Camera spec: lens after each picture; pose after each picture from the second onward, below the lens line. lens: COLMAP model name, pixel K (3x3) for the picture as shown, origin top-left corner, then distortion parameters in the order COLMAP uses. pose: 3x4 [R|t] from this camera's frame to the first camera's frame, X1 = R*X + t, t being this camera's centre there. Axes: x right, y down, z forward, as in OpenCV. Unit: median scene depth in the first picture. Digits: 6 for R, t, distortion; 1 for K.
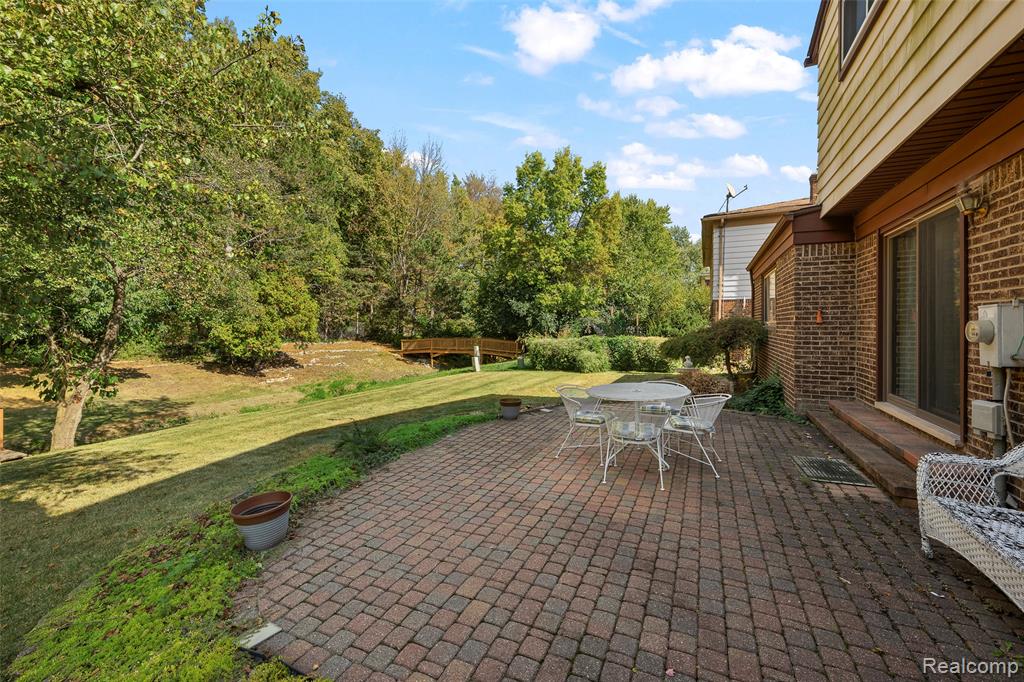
lens RADIAL K [[413.5, 0, 507.3], [0, 413.5, 337.1], [0, 0, 1]] dist [0.000415, 0.000454]
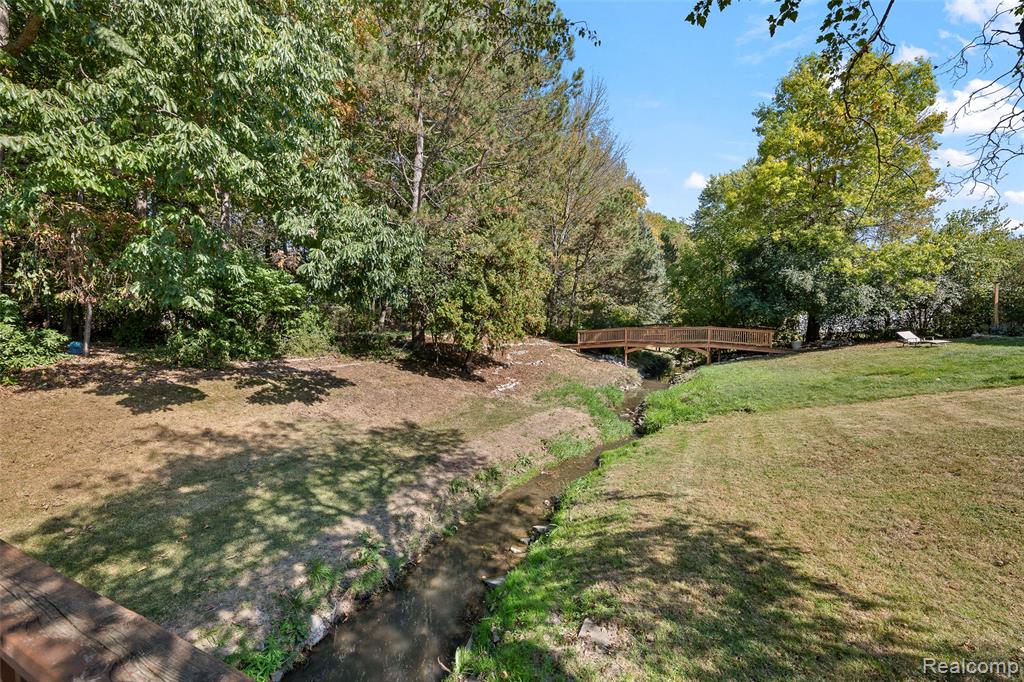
lens RADIAL K [[407.5, 0, 510.0], [0, 407.5, 346.0], [0, 0, 1]] dist [0.000678, 0.000137]
pose [[0.997992, -0.006644, -0.062984, -0.540241], [0.008115, 0.999700, 0.023131, 0.025899], [0.062811, -0.023596, 0.997746, 0.376499]]
